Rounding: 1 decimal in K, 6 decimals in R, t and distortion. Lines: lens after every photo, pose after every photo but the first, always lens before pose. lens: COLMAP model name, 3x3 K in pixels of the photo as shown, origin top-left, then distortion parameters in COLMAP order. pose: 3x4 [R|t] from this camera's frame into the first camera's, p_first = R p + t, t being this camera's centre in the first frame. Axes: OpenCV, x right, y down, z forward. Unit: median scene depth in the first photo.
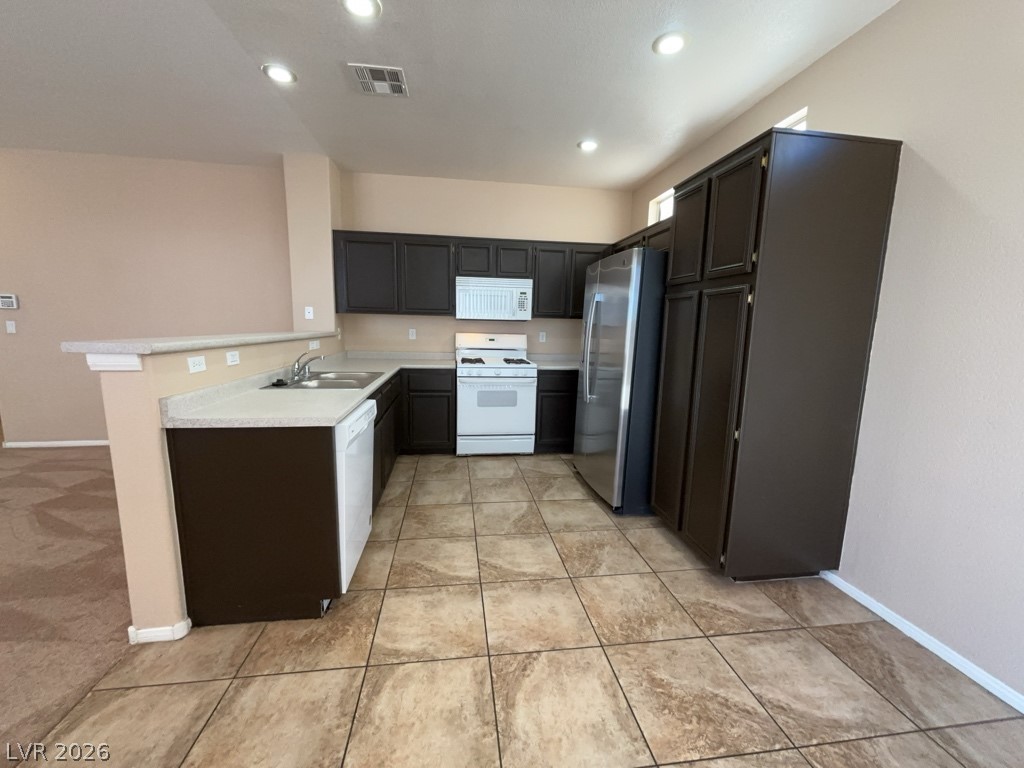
lens RADIAL K [[409.0, 0, 507.2], [0, 409.0, 383.5], [0, 0, 1]] dist [-0.000968, -0.000210]
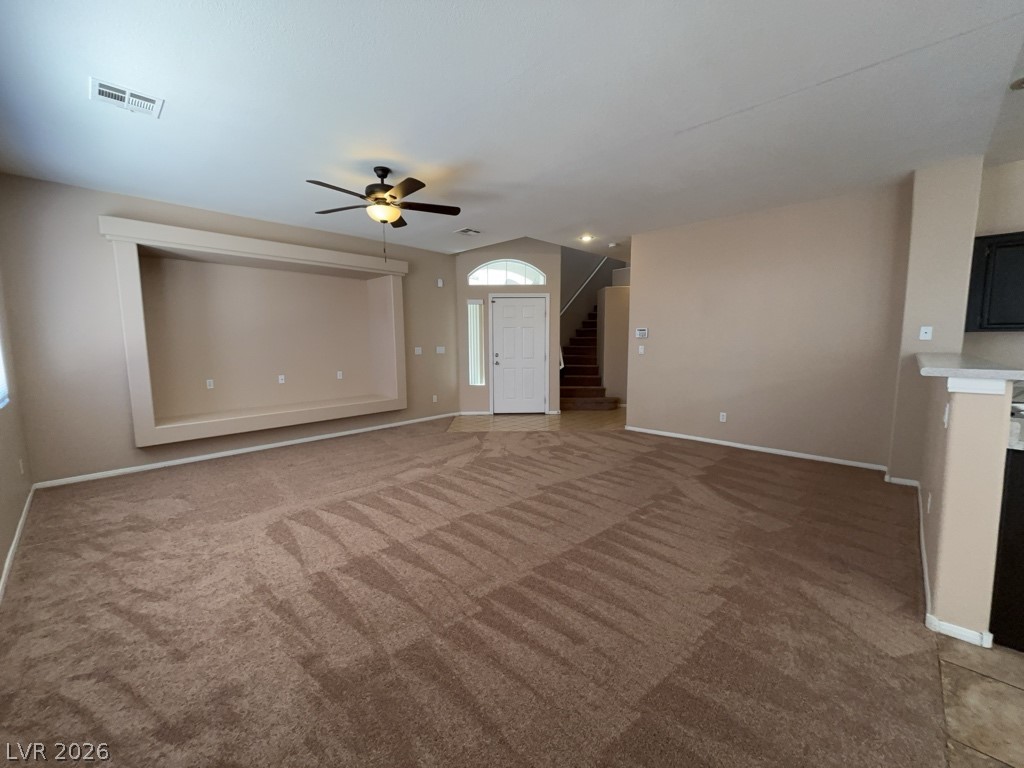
lens RADIAL K [[409.0, 0, 506.4], [0, 409.0, 381.6], [0, 0, 1]] dist [-0.000968, -0.000210]
pose [[0.608163, 0.055497, -0.791870, -0.730463], [-0.092208, 0.995739, -0.001031, 0.051509], [0.788438, 0.073644, 0.610689, -0.648129]]
